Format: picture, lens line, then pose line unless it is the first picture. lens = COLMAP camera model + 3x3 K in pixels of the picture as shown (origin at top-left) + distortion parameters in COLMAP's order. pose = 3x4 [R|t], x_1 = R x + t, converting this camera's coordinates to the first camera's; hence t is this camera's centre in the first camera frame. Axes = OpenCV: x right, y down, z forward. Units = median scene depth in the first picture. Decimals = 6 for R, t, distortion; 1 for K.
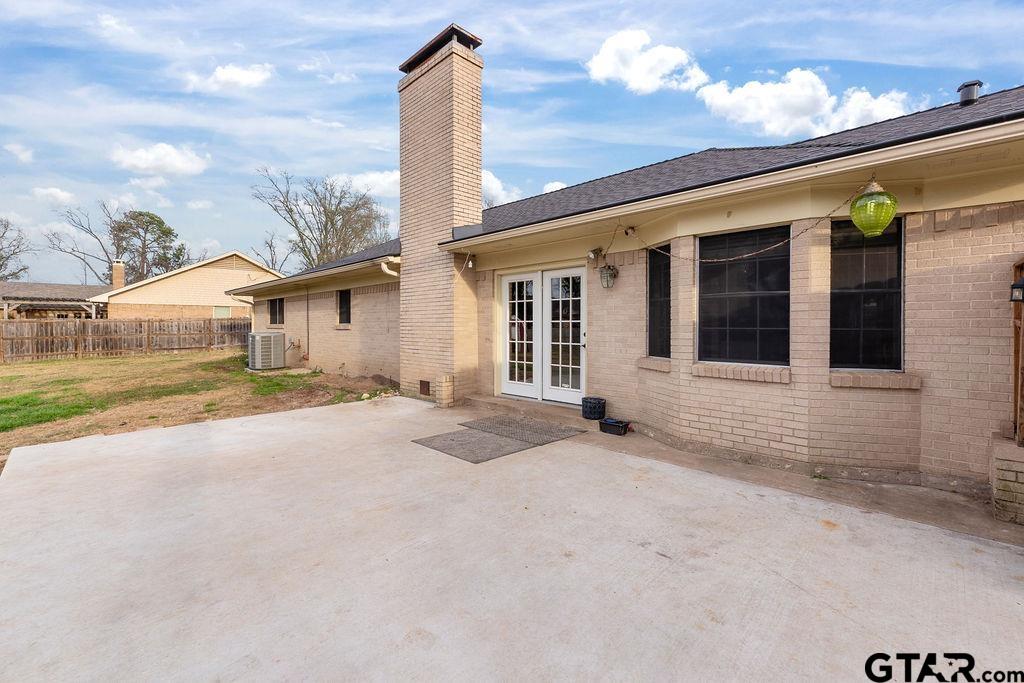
lens RADIAL K [[434.2, 0, 514.3], [0, 434.2, 322.2], [0, 0, 1]] dist [0.002851, 0.000058]
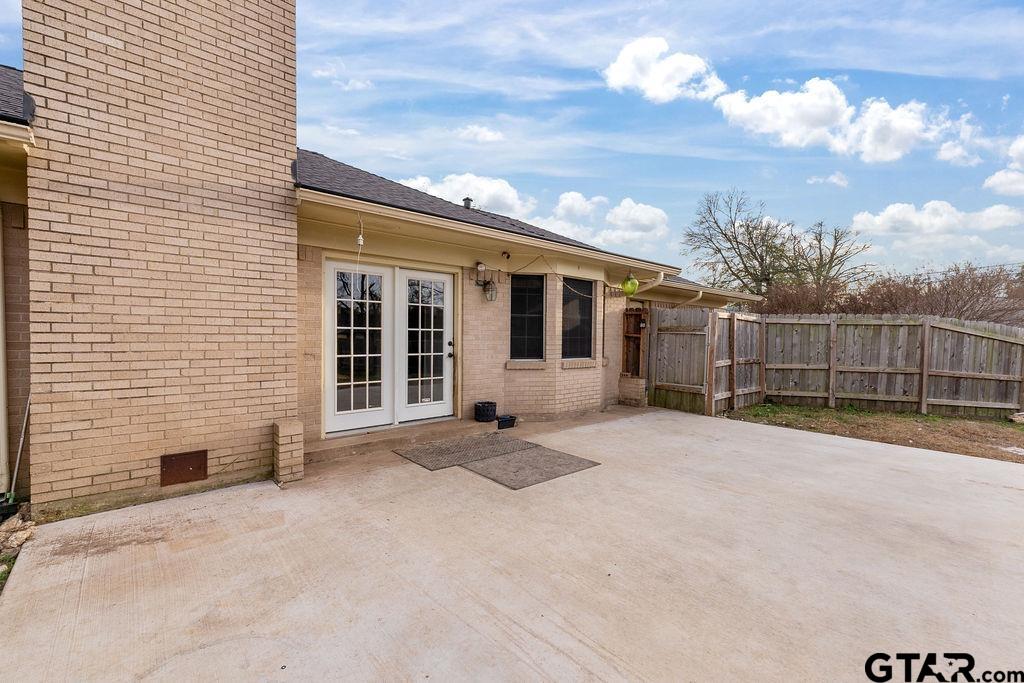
lens RADIAL K [[430.2, 0, 507.7], [0, 430.2, 347.7], [0, 0, 1]] dist [0.001893, 0.000286]
pose [[0.077859, -0.029164, 0.996538, -0.862782], [-0.016856, 0.999391, 0.030565, 0.005840], [-0.996822, -0.019178, 0.077320, 0.854977]]
